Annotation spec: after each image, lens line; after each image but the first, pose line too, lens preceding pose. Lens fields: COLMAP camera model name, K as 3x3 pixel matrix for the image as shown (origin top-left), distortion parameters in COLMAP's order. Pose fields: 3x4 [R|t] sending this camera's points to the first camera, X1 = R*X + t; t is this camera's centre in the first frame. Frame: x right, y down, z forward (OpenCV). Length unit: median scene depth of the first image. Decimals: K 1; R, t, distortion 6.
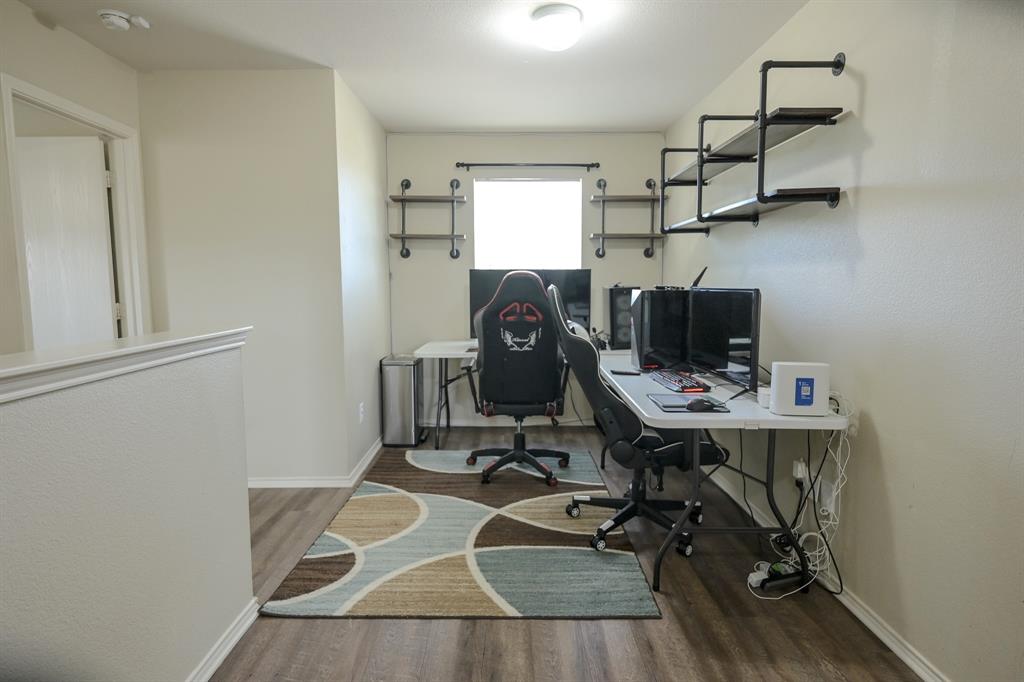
lens RADIAL K [[523.7, 0, 510.6], [0, 523.7, 329.2], [0, 0, 1]] dist [-0.001451, -0.000256]
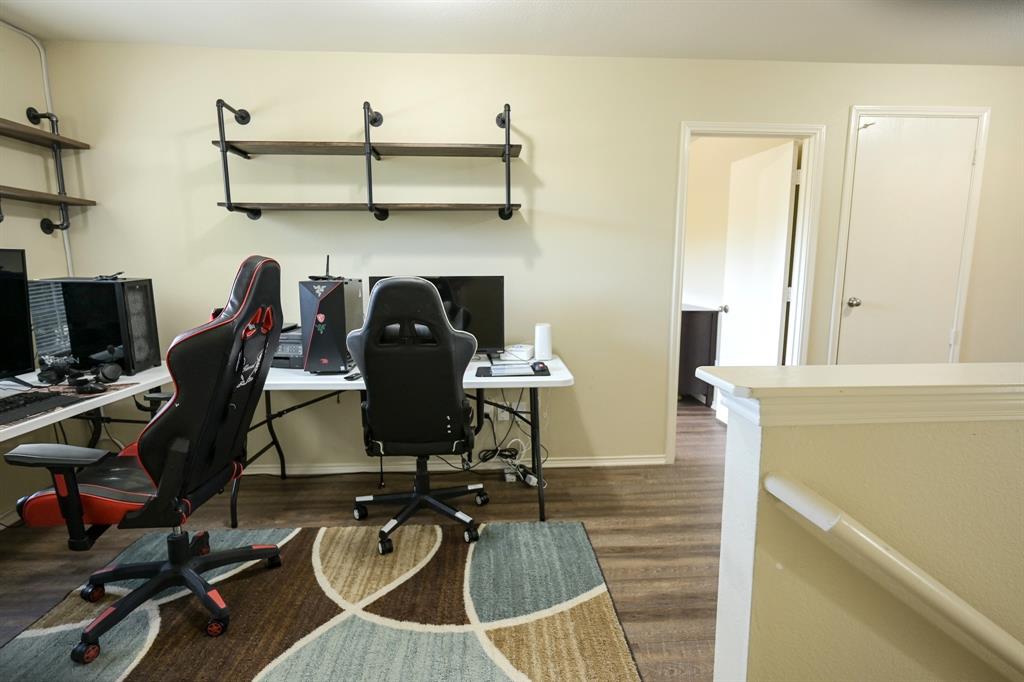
lens RADIAL K [[490.7, 0, 512.0], [0, 490.7, 341.0], [0, 0, 1]] dist [-0.001707, 0.000016]
pose [[0.008464, -0.138694, 0.990299, -0.779529], [0.092269, 0.986218, 0.137334, -0.083253], [-0.995698, 0.090211, 0.021144, 0.967206]]
